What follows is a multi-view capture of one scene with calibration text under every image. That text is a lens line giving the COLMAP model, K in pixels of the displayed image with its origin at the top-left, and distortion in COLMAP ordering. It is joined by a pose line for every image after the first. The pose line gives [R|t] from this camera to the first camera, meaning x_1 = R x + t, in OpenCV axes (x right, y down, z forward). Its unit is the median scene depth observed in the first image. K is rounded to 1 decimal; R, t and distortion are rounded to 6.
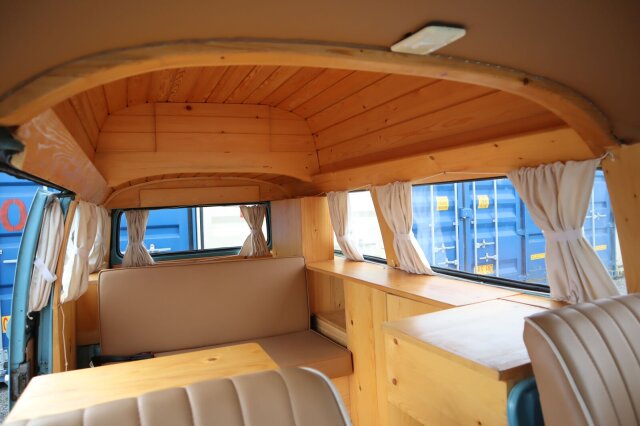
lens RADIAL K [[451.8, 0, 320.0], [0, 451.8, 213.0], [0, 0, 1]] dist [-0.124059, 0.091870]
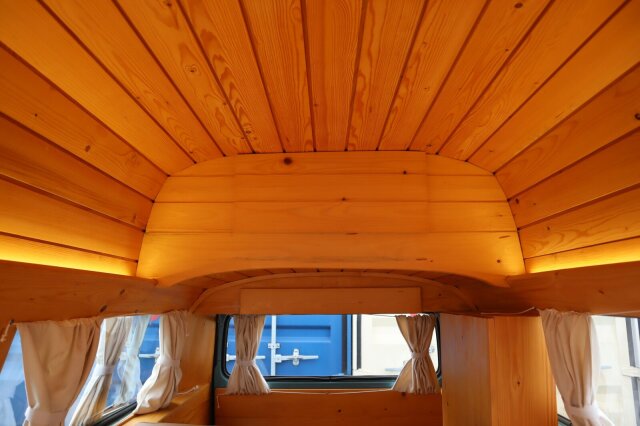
lens RADIAL K [[451.8, 0, 320.0], [0, 451.8, 213.0], [0, 0, 1]] dist [-0.124059, 0.091870]
pose [[0.911226, -0.030711, -0.410760, -0.005436], [-0.044753, 0.983932, -0.172844, -0.057528], [0.409468, 0.175883, 0.895210, 0.439966]]
